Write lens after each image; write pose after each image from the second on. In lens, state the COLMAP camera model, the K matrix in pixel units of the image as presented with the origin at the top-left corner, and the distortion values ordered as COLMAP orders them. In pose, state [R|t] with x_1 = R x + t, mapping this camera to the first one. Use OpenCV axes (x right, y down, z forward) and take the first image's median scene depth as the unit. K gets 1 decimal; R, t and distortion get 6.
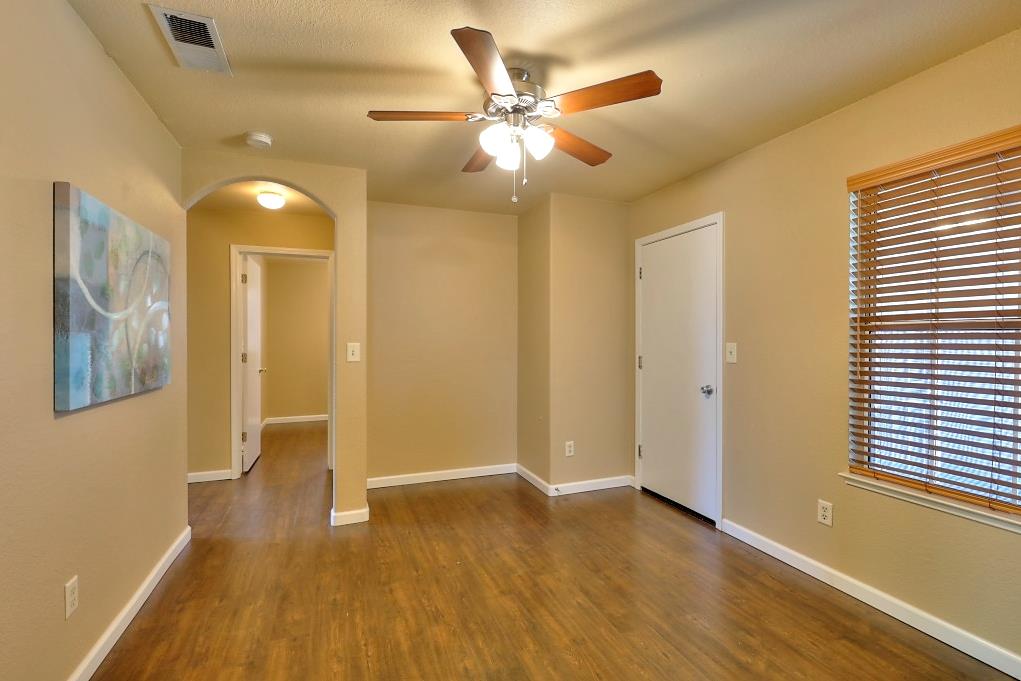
lens RADIAL K [[460.9, 0, 513.1], [0, 460.9, 342.5], [0, 0, 1]] dist [0.000074, -0.000245]
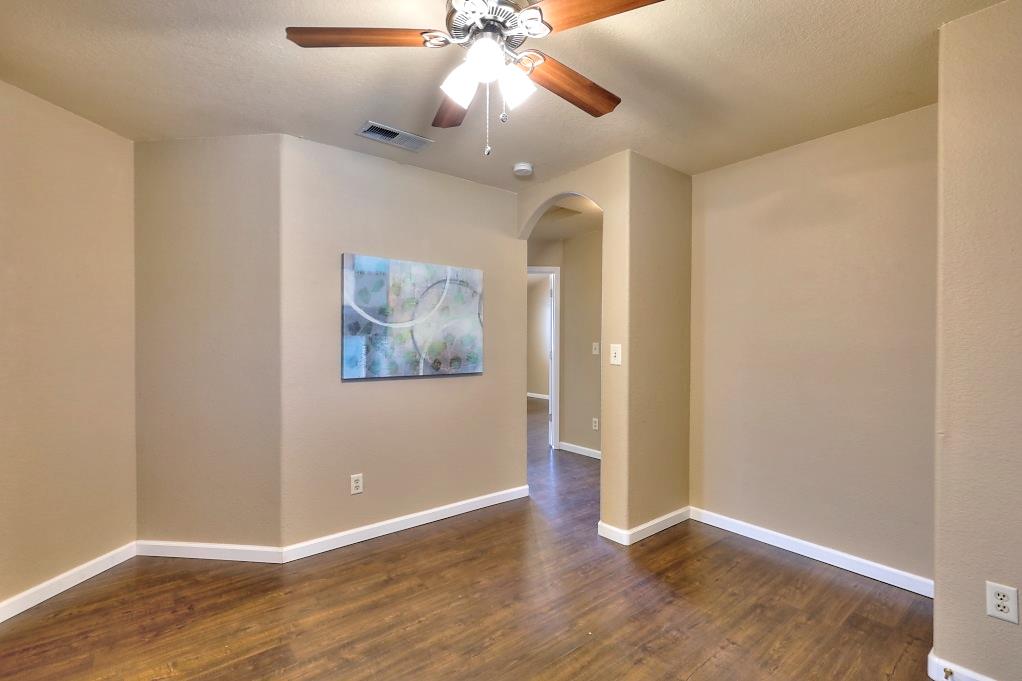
lens RADIAL K [[461.4, 0, 503.5], [0, 461.4, 342.0], [0, 0, 1]] dist [0.000074, -0.000245]
pose [[0.289199, -0.006987, -0.957243, 0.731985], [-0.009225, 0.999907, -0.010085, 0.013165], [0.957225, 0.011747, 0.289108, 0.826107]]
